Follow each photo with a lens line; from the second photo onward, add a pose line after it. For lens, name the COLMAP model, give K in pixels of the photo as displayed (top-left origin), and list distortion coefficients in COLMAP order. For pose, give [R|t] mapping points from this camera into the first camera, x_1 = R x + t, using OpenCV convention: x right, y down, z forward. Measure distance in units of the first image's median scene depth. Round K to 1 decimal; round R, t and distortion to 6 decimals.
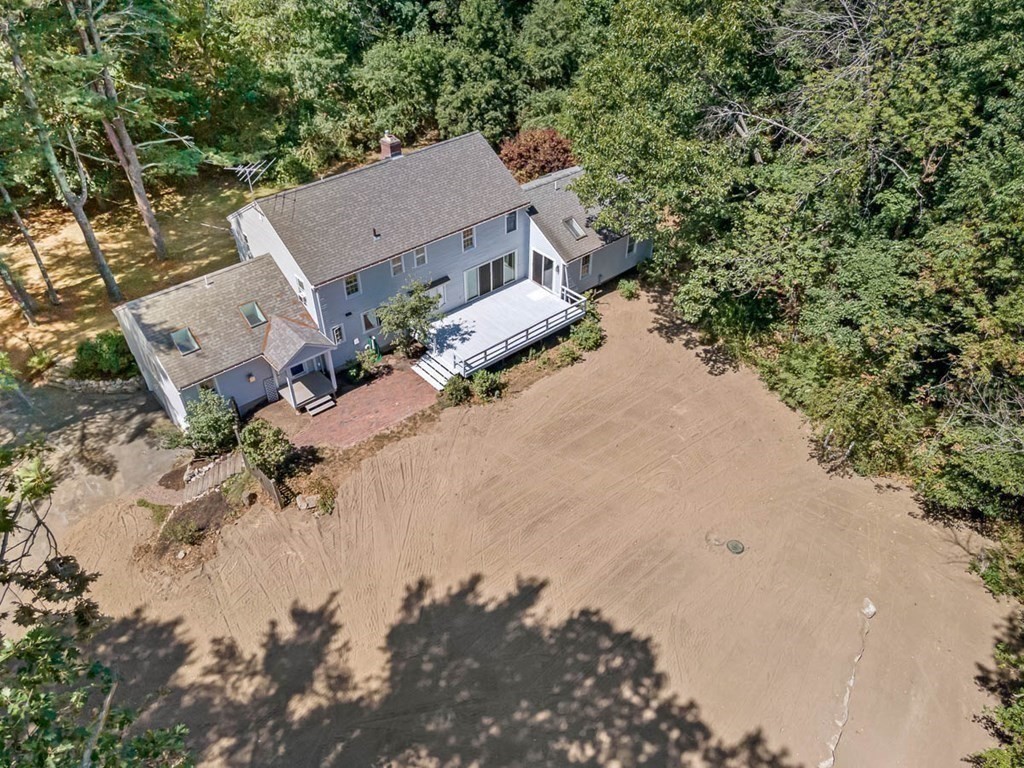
lens RADIAL K [[758.7, 0, 512.9], [0, 758.7, 387.4], [0, 0, 1]] dist [0.014027, 0.003122]
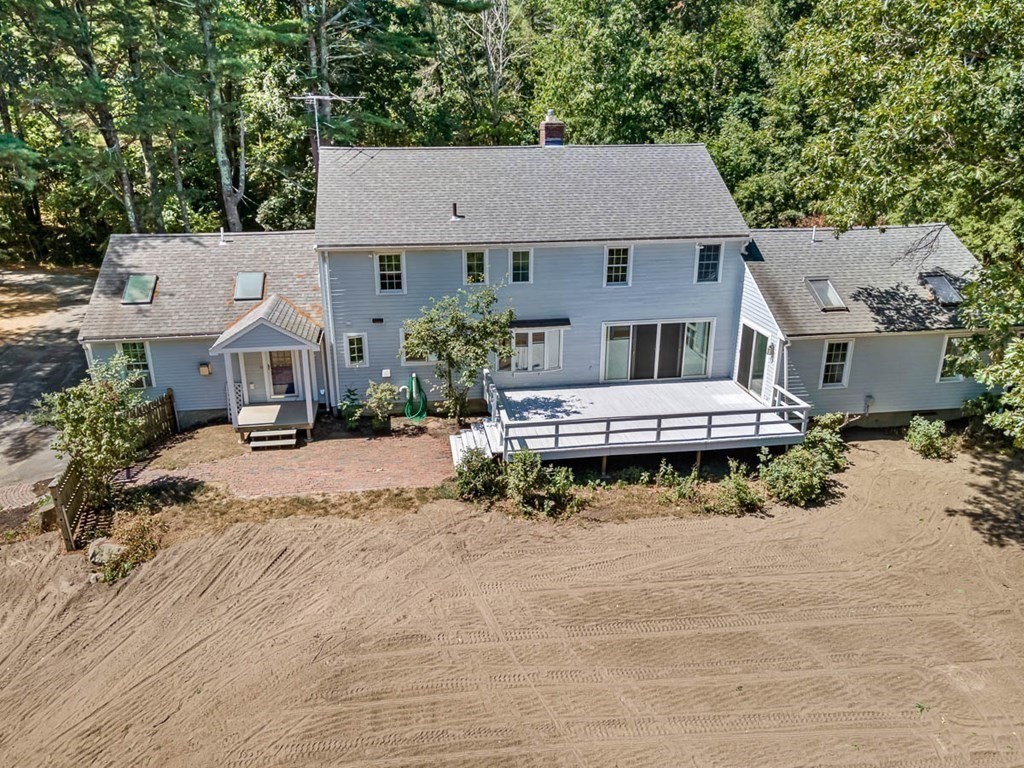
lens RADIAL K [[758.7, 0, 506.6], [0, 758.7, 383.9], [0, 0, 1]] dist [0.014027, 0.003122]
pose [[0.844681, 0.178151, -0.504753, 0.190047], [-0.338837, 0.907962, -0.246567, 0.066293], [0.414370, 0.379299, 0.827302, 0.523422]]
